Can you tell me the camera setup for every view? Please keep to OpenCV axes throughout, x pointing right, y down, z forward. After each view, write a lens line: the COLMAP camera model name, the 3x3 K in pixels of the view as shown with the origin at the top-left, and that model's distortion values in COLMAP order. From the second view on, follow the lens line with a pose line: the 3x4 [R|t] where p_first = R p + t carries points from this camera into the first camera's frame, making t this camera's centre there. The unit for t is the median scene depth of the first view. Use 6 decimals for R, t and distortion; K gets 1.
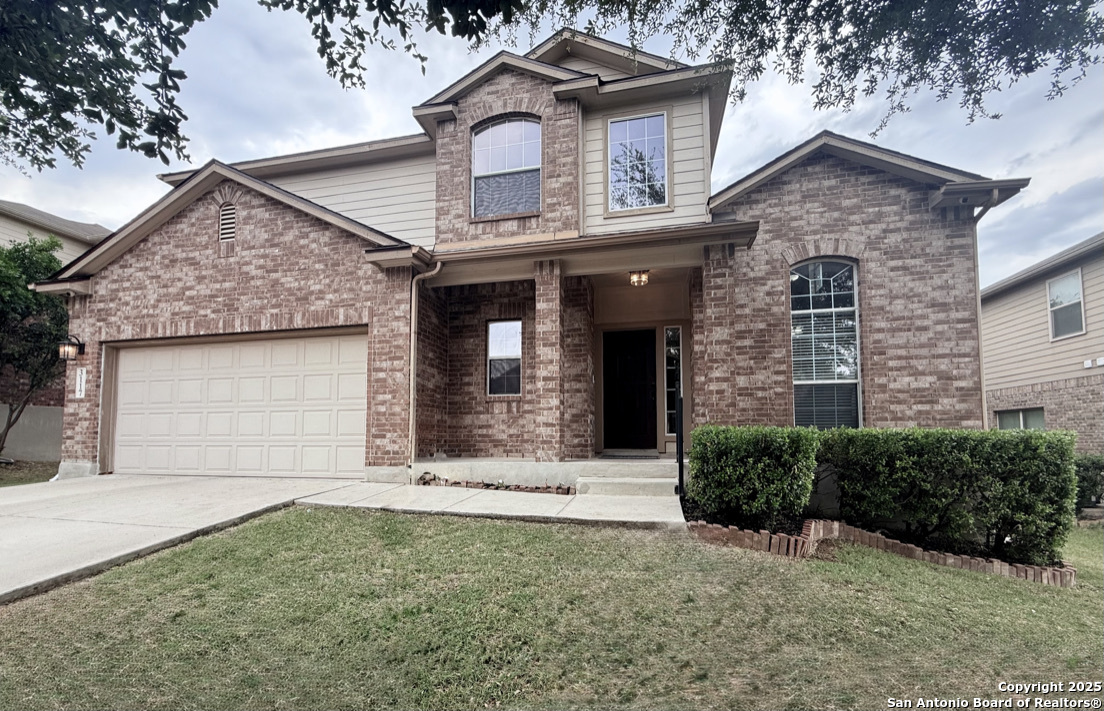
lens RADIAL K [[465.0, 0, 551.7], [0, 465.0, 411.5], [0, 0, 1]] dist [0.001797, 0.000158]
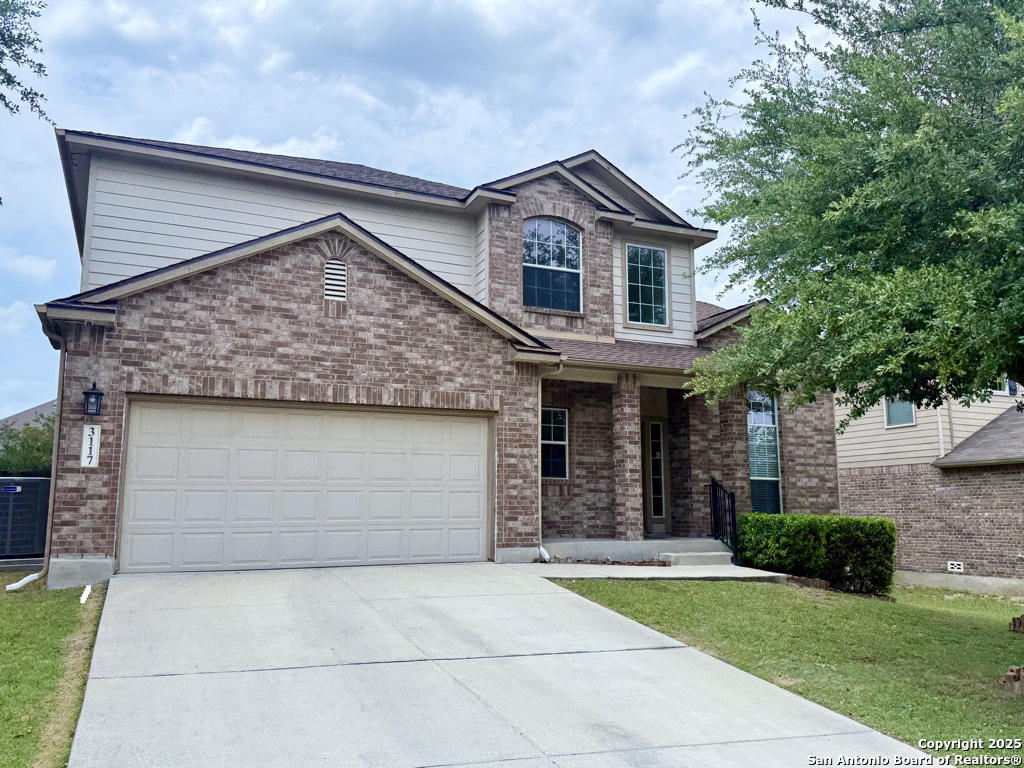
lens RADIAL K [[815.3, 0, 512.0], [0, 815.3, 384.0], [0, 0, 1]] dist [0.099396, -0.004800]
pose [[0.797802, 0.096382, 0.595166, -1.374814], [-0.038964, 0.993318, -0.108630, -0.045541], [-0.601660, 0.063475, 0.796226, -0.466634]]
